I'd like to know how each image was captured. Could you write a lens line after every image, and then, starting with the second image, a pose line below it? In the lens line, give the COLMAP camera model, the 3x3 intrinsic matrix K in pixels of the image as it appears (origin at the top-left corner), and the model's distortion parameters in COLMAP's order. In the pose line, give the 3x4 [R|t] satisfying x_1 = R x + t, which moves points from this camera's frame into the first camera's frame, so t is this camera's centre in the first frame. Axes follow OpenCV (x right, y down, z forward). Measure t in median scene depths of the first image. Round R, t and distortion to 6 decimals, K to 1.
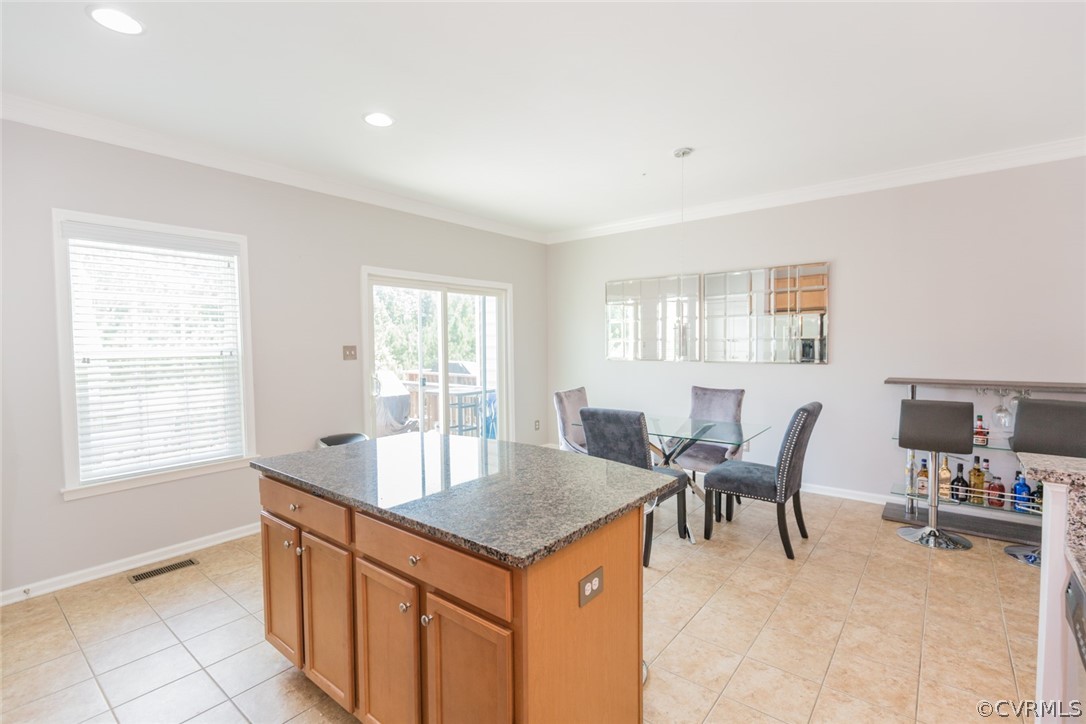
lens RADIAL K [[500.5, 0, 547.0], [0, 500.5, 361.1], [0, 0, 1]] dist [0.002645, -0.000233]
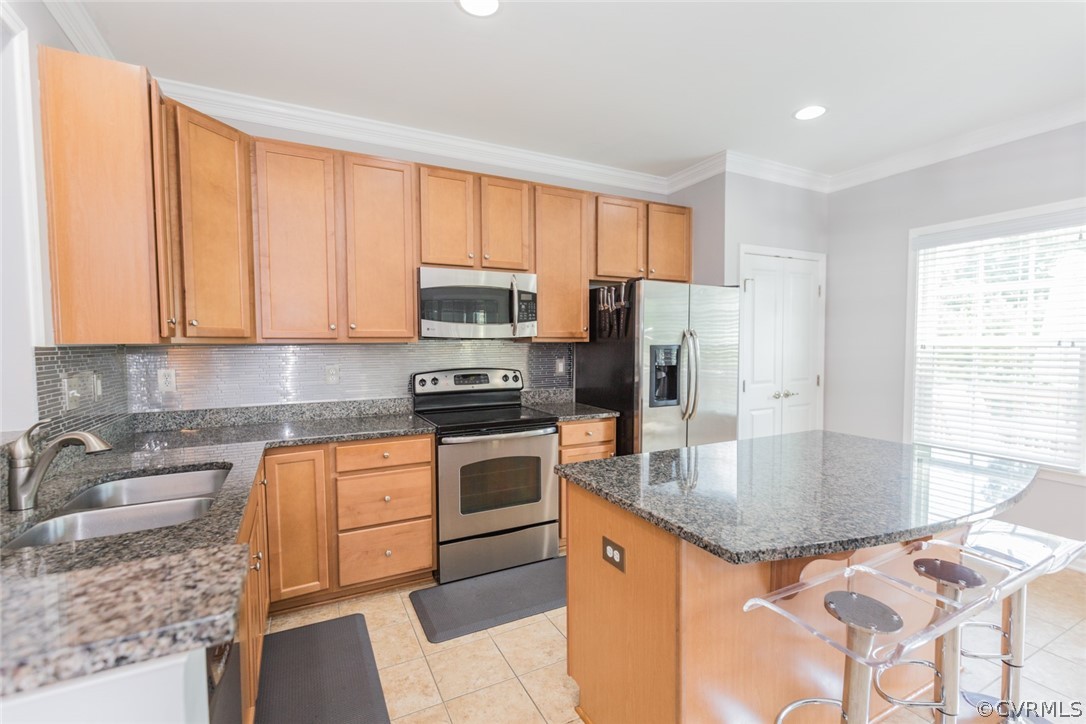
lens RADIAL K [[492.3, 0, 549.2], [0, 492.3, 364.1], [0, 0, 1]] dist [0.003045, -0.000334]
pose [[-0.402518, 0.054434, -0.913792, 0.571133], [-0.026762, 0.997104, 0.071185, -0.020862], [0.915021, 0.053109, -0.399896, 0.656793]]
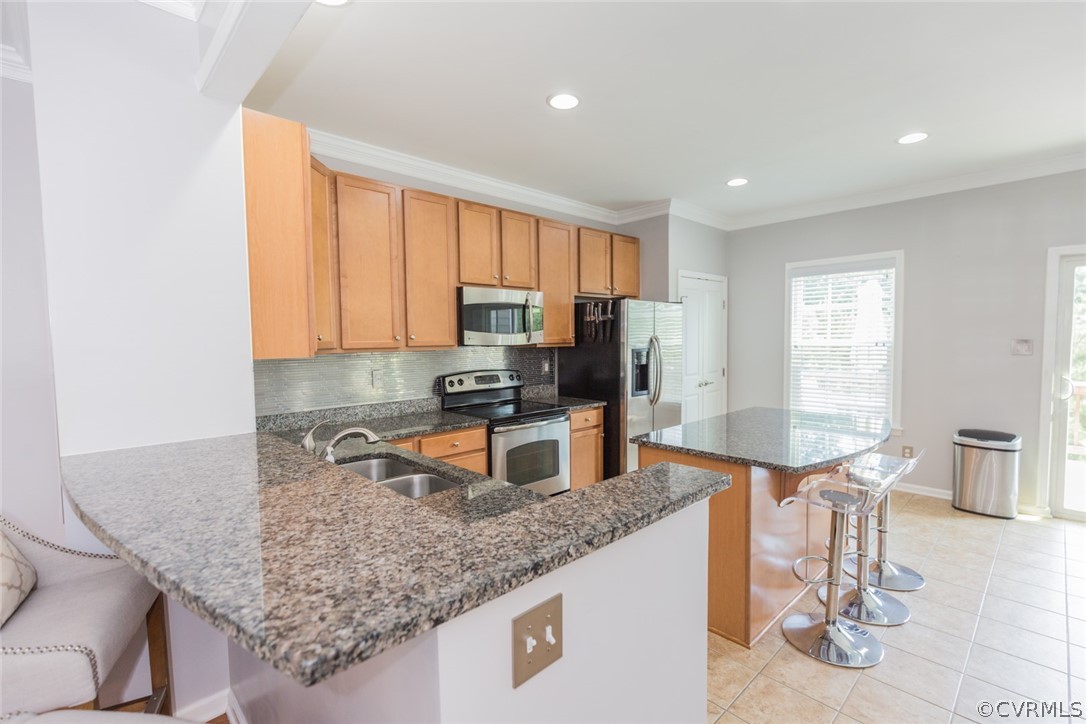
lens RADIAL K [[492.3, 0, 549.2], [0, 492.3, 364.1], [0, 0, 1]] dist [0.003045, -0.000334]
pose [[-0.127179, 0.067160, -0.989604, 0.912715], [-0.024999, 0.997171, 0.070886, -0.041639], [0.991565, 0.033754, -0.125140, 0.369607]]
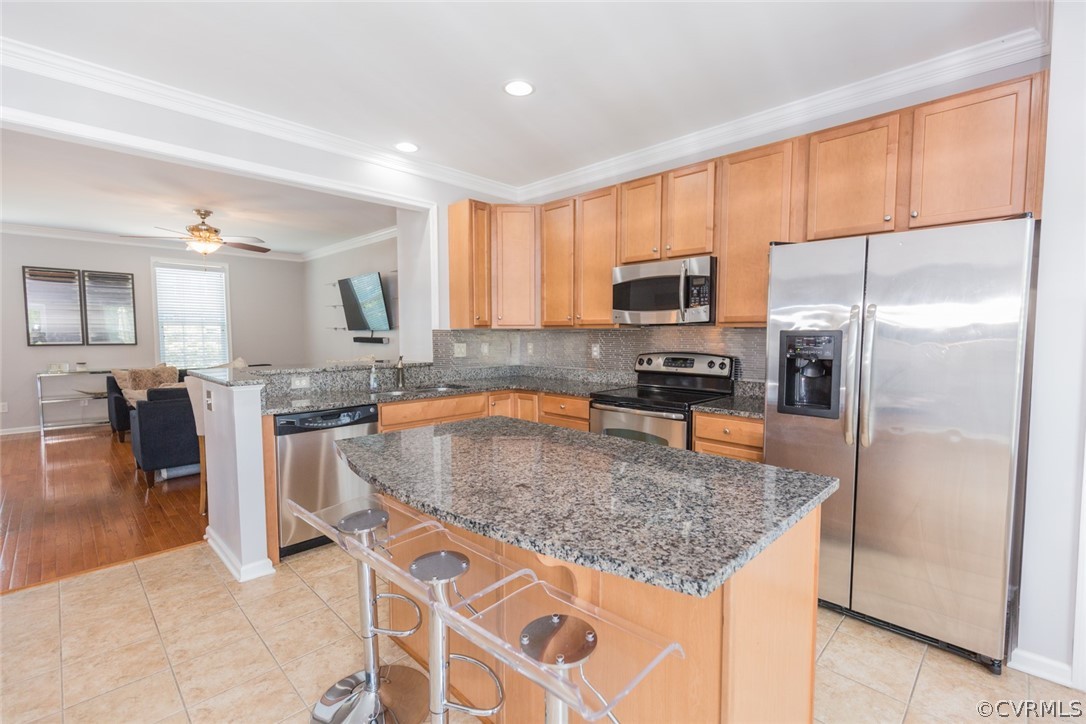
lens RADIAL K [[494.7, 0, 537.1], [0, 494.7, 365.1], [0, 0, 1]] dist [0.002002, 0.000010]
pose [[-0.992831, 0.003918, 0.119460, -0.201919], [0.016510, 0.994377, 0.104600, -0.027367], [-0.118379, 0.105823, -0.987314, 1.293390]]
